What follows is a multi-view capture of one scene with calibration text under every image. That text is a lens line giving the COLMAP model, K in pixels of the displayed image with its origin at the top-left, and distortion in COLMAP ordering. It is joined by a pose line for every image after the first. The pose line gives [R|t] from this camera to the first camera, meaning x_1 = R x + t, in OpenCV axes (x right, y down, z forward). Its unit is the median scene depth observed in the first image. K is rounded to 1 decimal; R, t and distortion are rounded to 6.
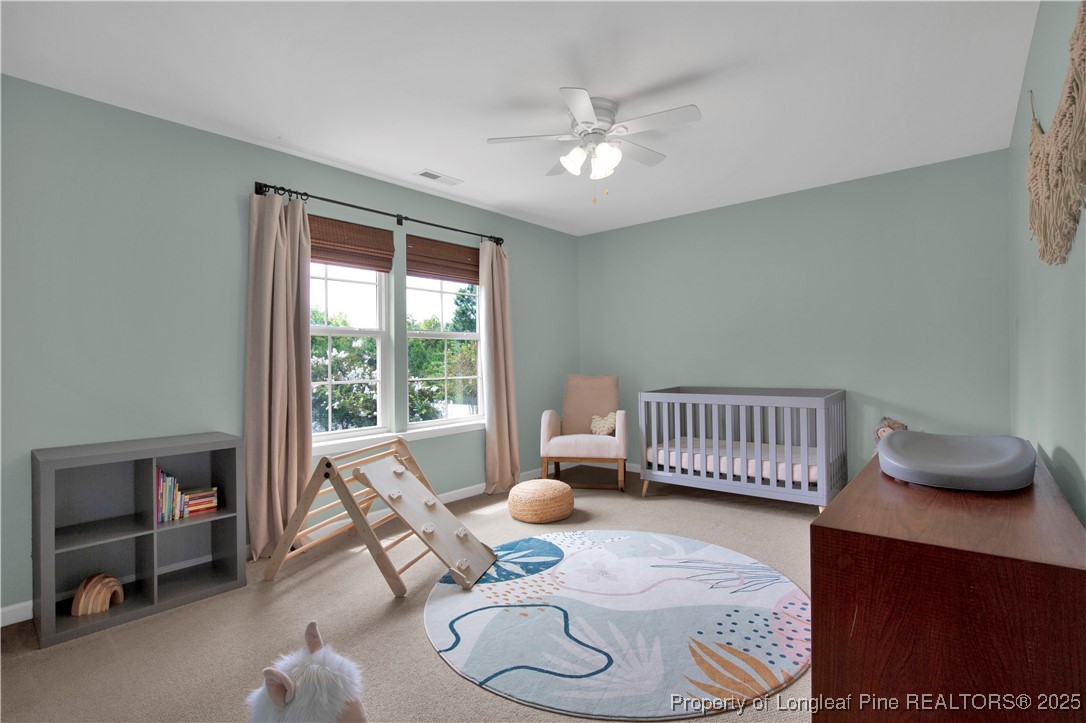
lens RADIAL K [[514.8, 0, 541.7], [0, 514.8, 354.5], [0, 0, 1]] dist [-0.002998, -0.000232]
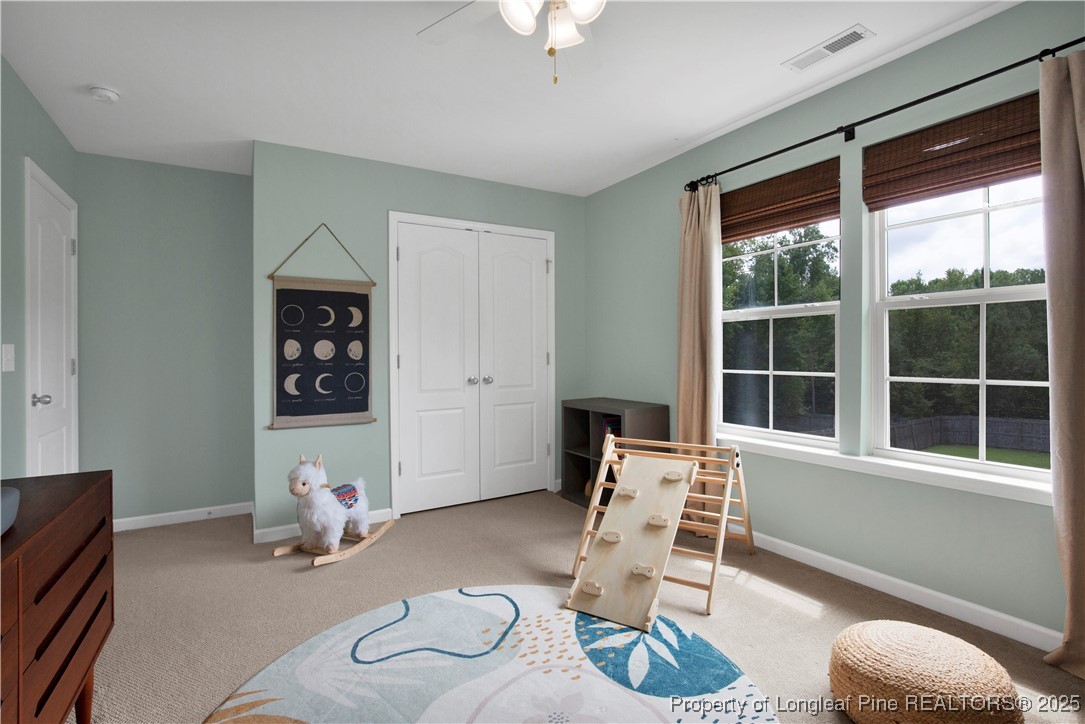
lens RADIAL K [[514.3, 0, 538.4], [0, 514.3, 356.2], [0, 0, 1]] dist [-0.002998, -0.000232]
pose [[-0.316646, 0.027276, -0.948151, 0.674077], [0.026028, 0.999460, 0.020060, -0.001321], [0.948187, -0.018327, -0.317185, 1.179170]]
